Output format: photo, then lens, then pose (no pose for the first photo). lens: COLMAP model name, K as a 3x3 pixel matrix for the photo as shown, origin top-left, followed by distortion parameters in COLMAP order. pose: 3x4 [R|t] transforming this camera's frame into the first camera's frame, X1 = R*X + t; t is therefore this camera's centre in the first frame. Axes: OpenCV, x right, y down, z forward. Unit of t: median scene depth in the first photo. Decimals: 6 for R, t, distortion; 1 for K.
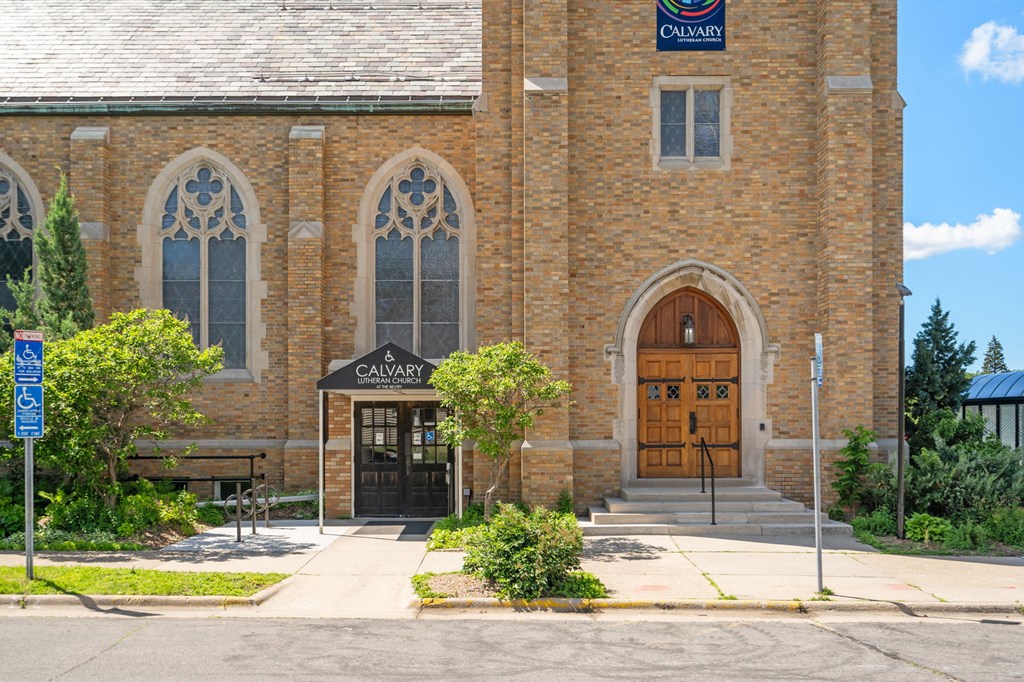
lens RADIAL K [[1099.1, 0, 531.8], [0, 1099.1, 370.2], [0, 0, 1]] dist [-0.009074, -0.008533]
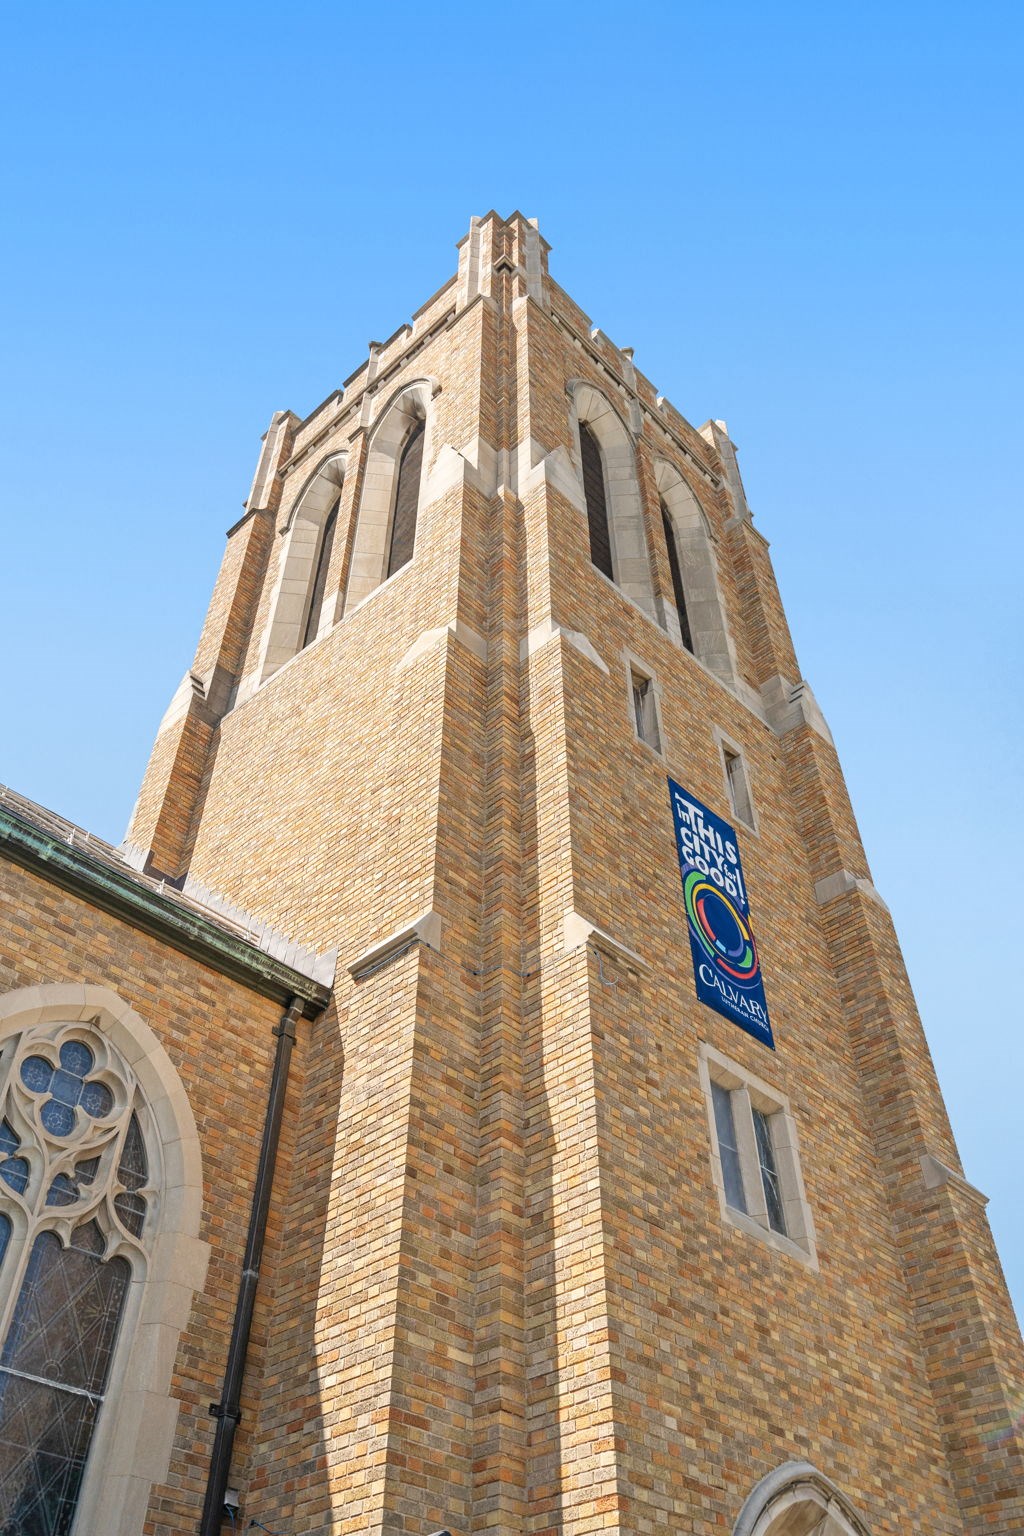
lens RADIAL K [[1185.6, 0, 512.0], [0, 1185.6, 768.0], [0, 0, 1]] dist [0.007923, -0.001929]
pose [[0.680074, 0.529189, 0.507404, -0.291844], [-0.038307, 0.716797, -0.696229, 0.026555], [-0.732142, 0.454050, 0.507746, 0.732793]]
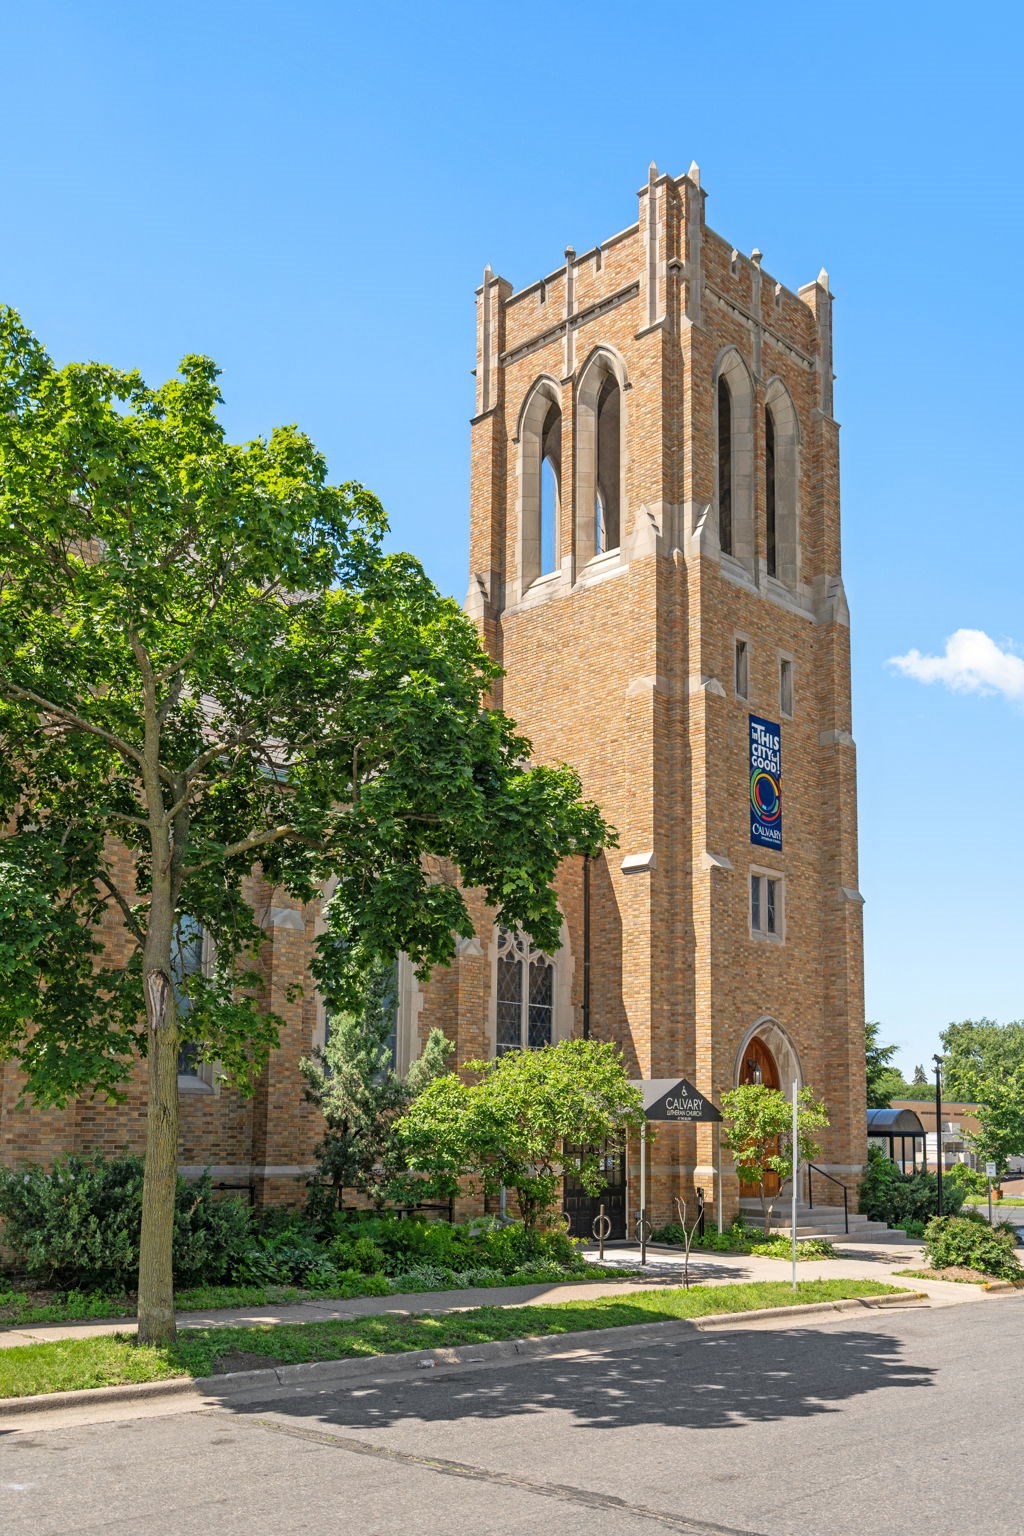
lens RADIAL K [[1491.6, 0, 592.7], [0, 1491.6, 773.2], [0, 0, 1]] dist [0.013145, 0.020154]
pose [[0.642694, 0.193156, 0.741373, -1.277067], [-0.053395, 0.976636, -0.208163, -0.006685], [-0.764260, 0.094200, 0.637992, 0.051007]]
